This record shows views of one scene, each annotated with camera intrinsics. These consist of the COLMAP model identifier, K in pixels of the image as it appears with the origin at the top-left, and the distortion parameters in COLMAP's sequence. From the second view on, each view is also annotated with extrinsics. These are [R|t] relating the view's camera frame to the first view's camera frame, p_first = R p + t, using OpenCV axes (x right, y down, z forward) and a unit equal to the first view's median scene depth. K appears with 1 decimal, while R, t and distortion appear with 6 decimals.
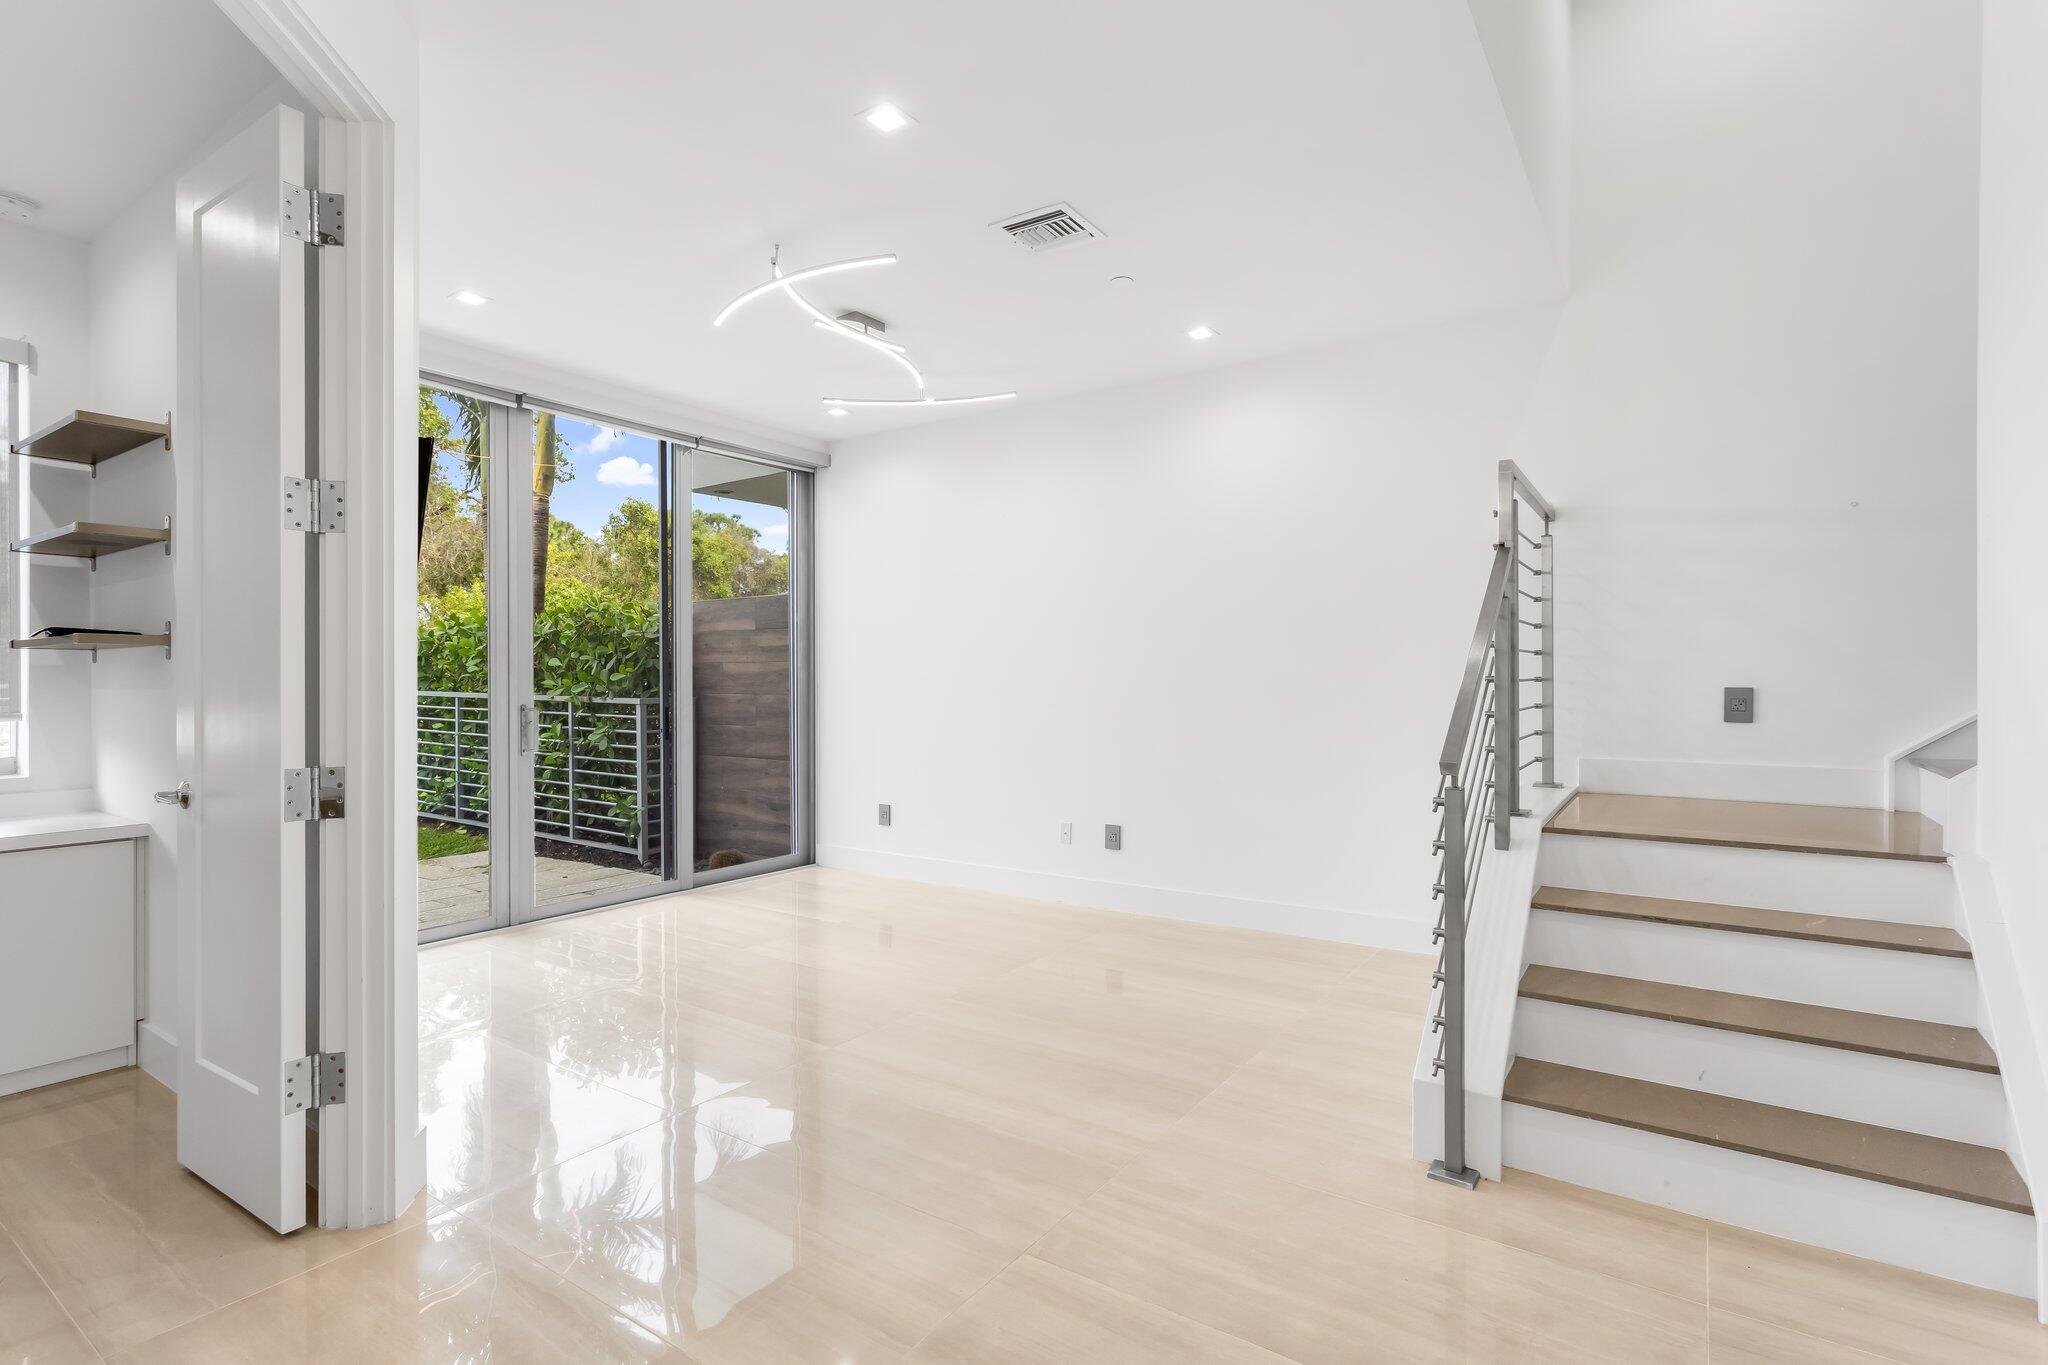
lens RADIAL K [[987.4, 0, 1024.0], [0, 987.4, 682.5], [0, 0, 1]] dist [0.002195, 0.000460]
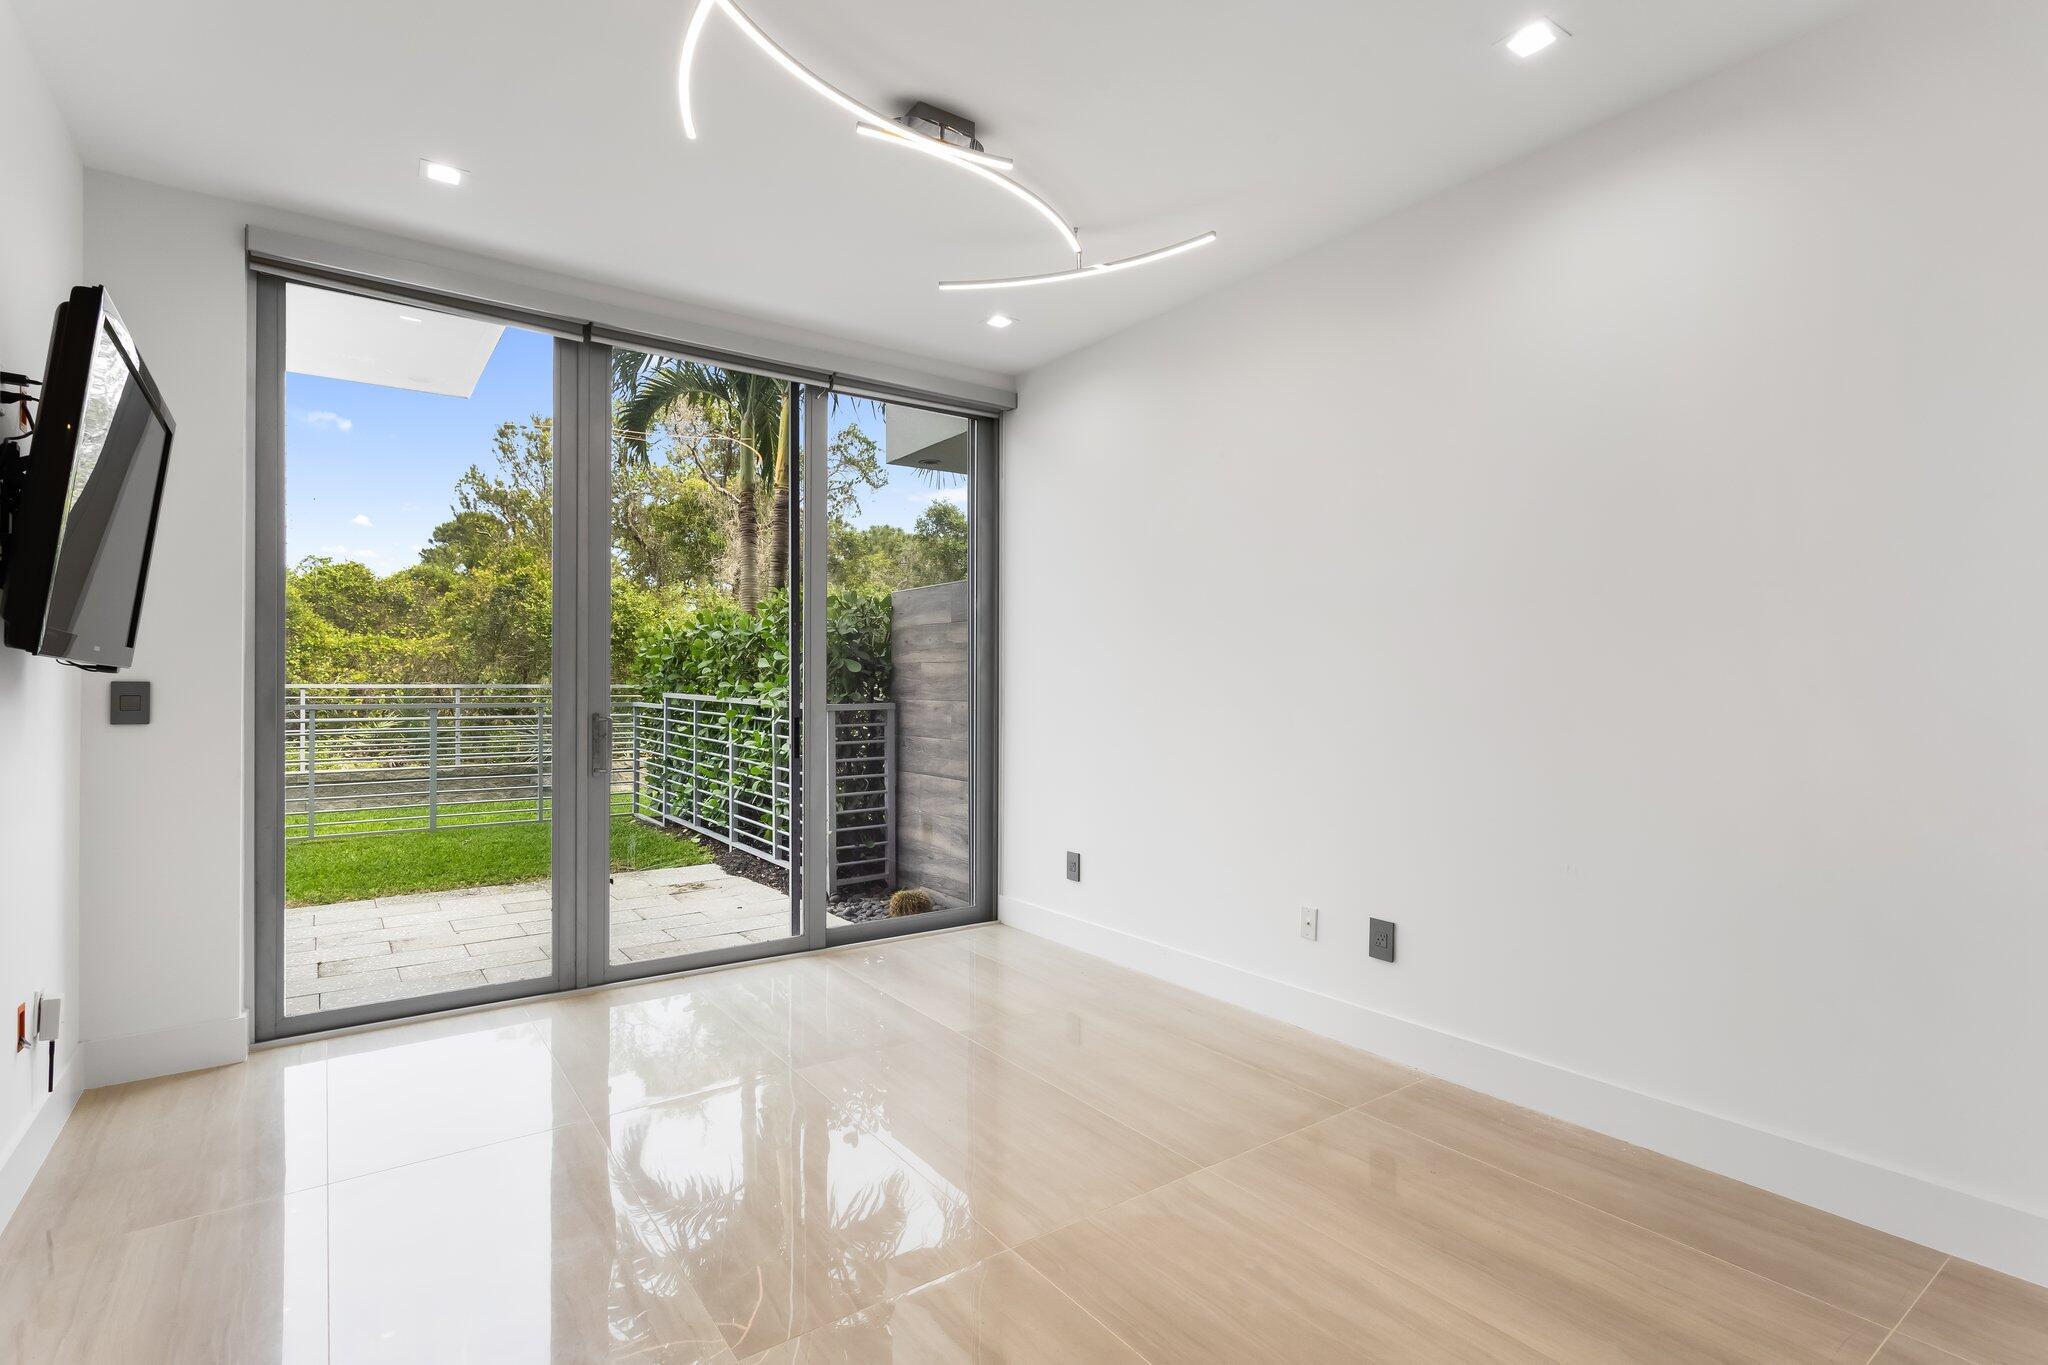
lens RADIAL K [[983.8, 0, 1024.7], [0, 983.8, 687.0], [0, 0, 1]] dist [-0.004067, 0.000016]
pose [[0.942649, 0.006788, -0.333717, 0.059620], [-0.006743, 0.999976, 0.001291, -0.001358], [0.333718, 0.001033, 0.942672, 0.244175]]
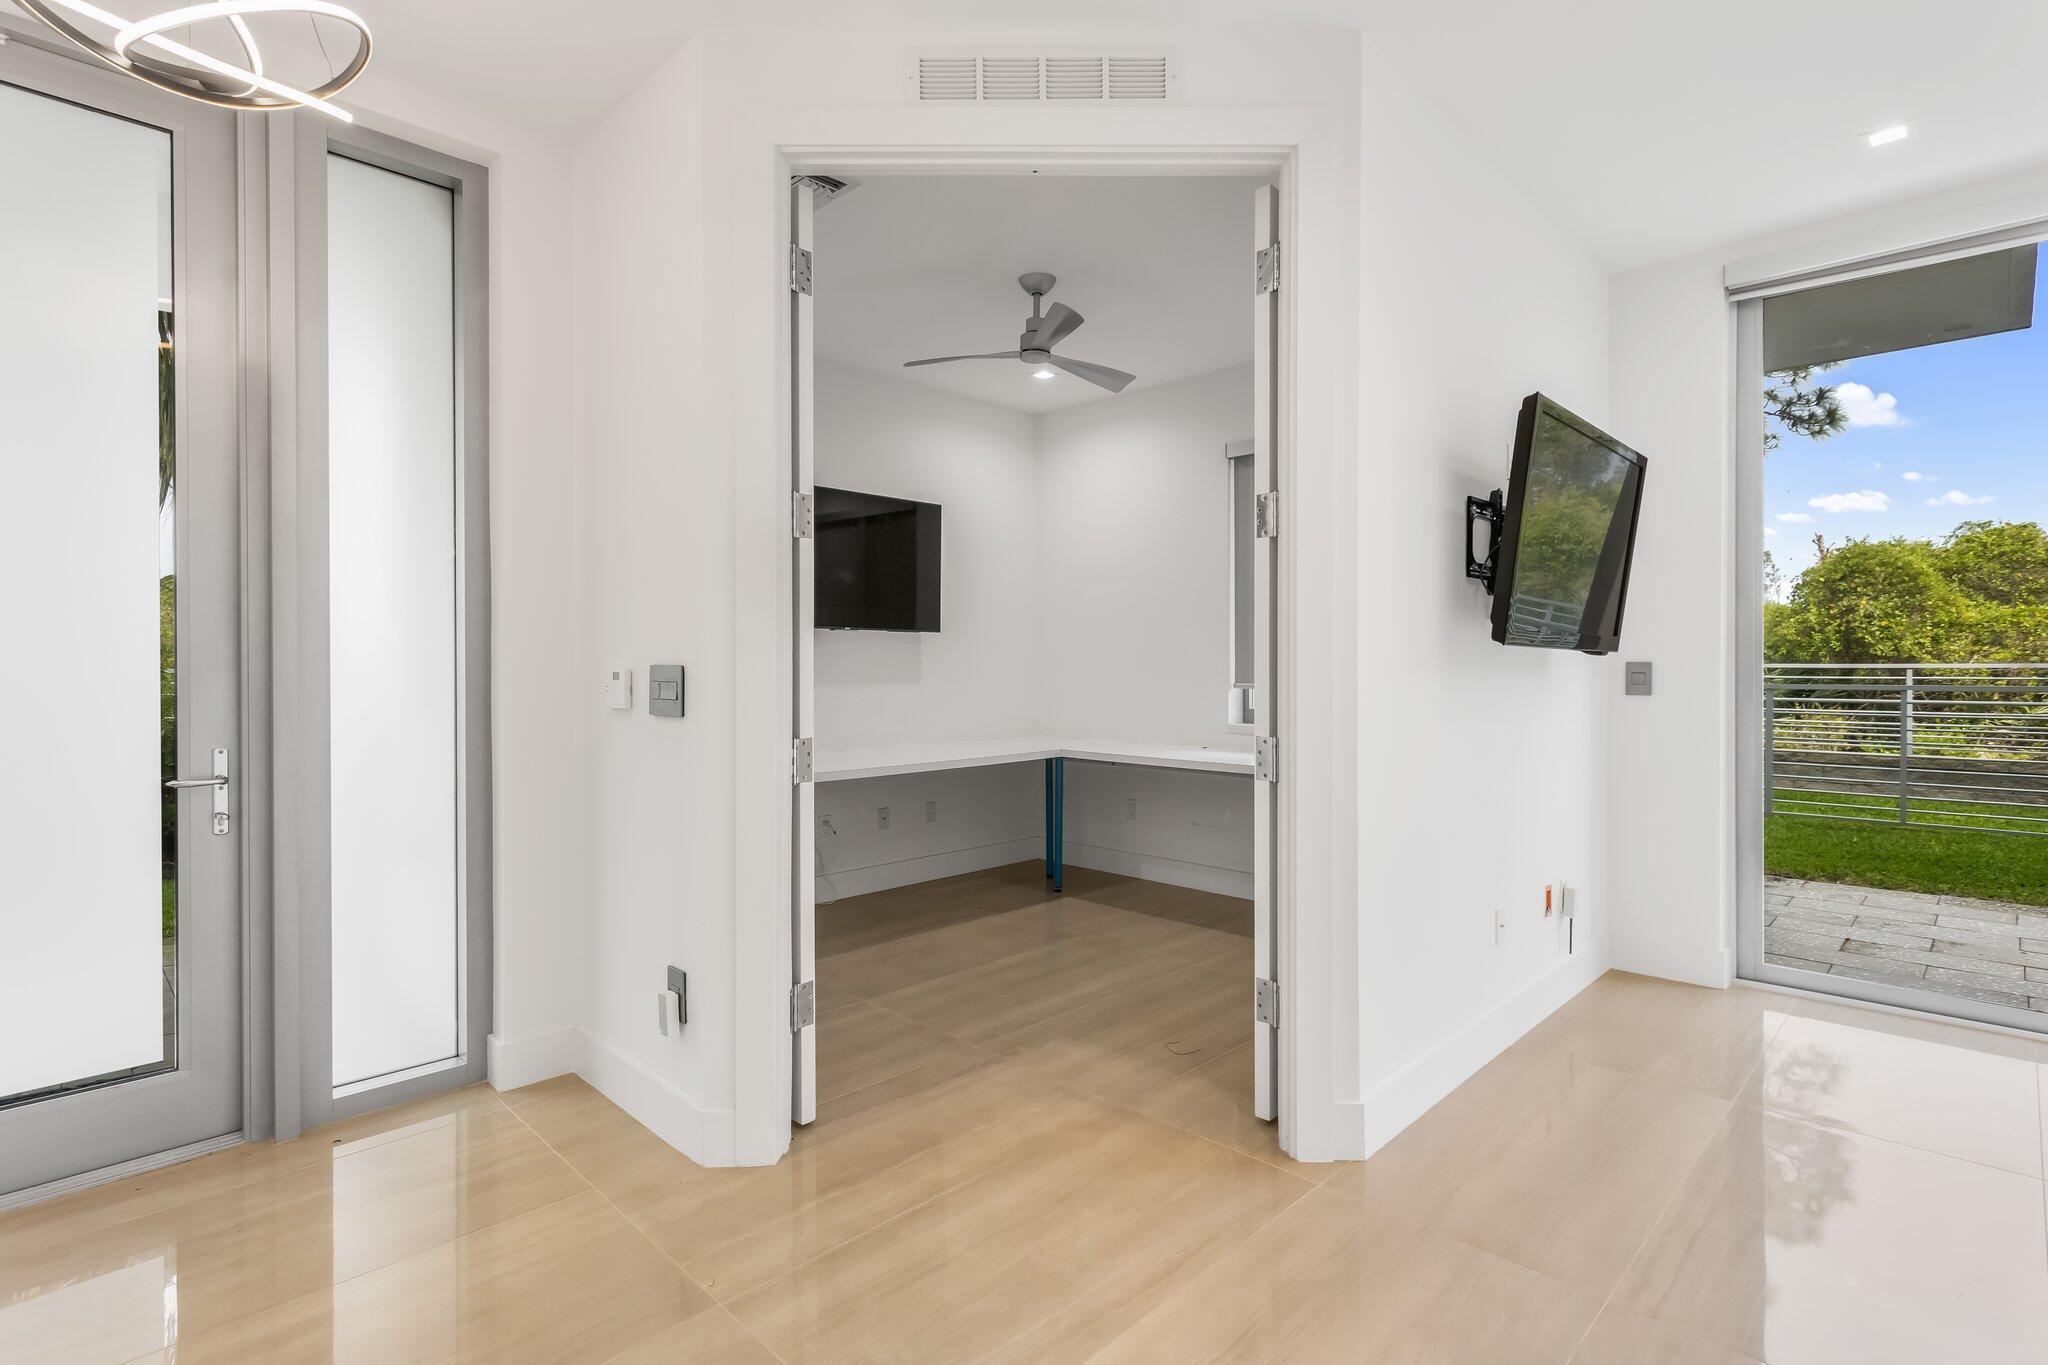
lens RADIAL K [[987.4, 0, 1024.0], [0, 987.4, 682.5], [0, 0, 1]] dist [0.002195, 0.000460]
pose [[-0.187294, 0.021711, -0.982064, 0.155760], [0.000719, 0.999758, 0.021965, -0.001528], [0.982304, 0.003407, -0.187265, 0.282034]]
